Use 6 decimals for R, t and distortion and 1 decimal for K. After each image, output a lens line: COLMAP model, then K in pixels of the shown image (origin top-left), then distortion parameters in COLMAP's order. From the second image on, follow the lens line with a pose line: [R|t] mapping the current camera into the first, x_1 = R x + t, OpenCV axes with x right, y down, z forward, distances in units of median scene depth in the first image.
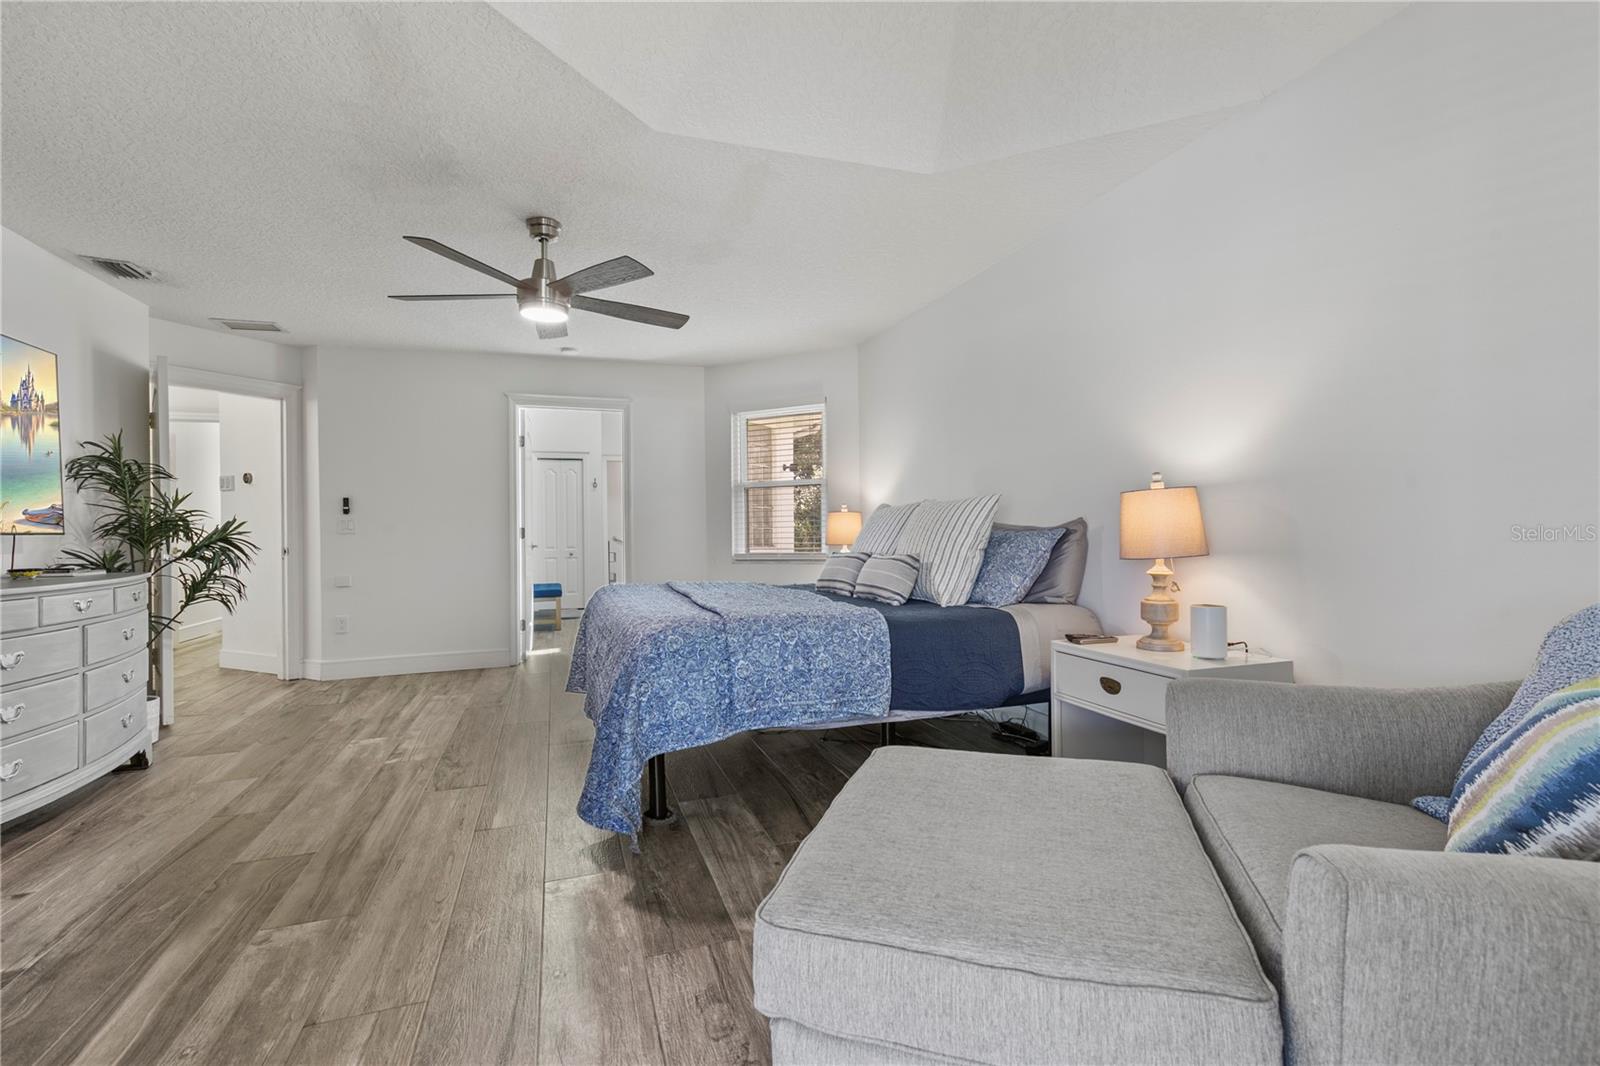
lens RADIAL K [[733.0, 0, 796.9], [0, 733.0, 532.3], [0, 0, 1]] dist [0.007402, -0.001138]
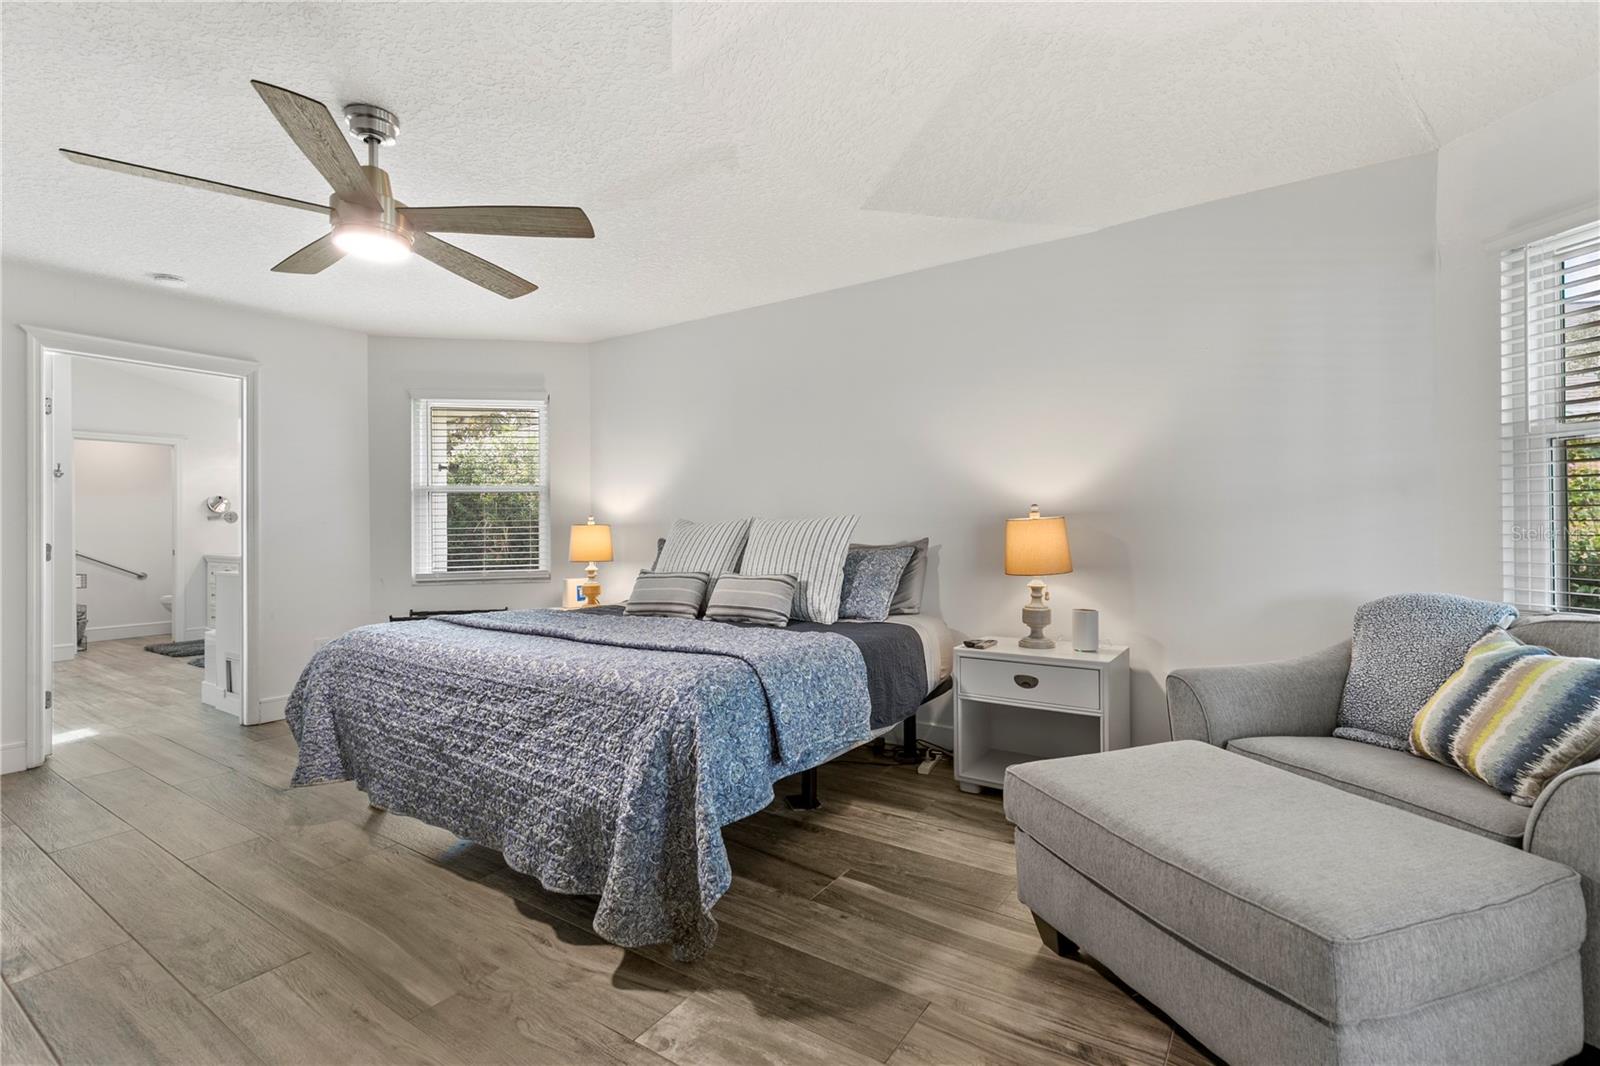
lens RADIAL K [[733.0, 0, 786.2], [0, 733.0, 529.3], [0, 0, 1]] dist [0.007402, -0.001138]
pose [[0.794202, 0.003609, 0.607643, -0.501290], [0.000968, 0.999974, -0.007204, -0.025975], [-0.607652, 0.006310, 0.794178, 0.231378]]
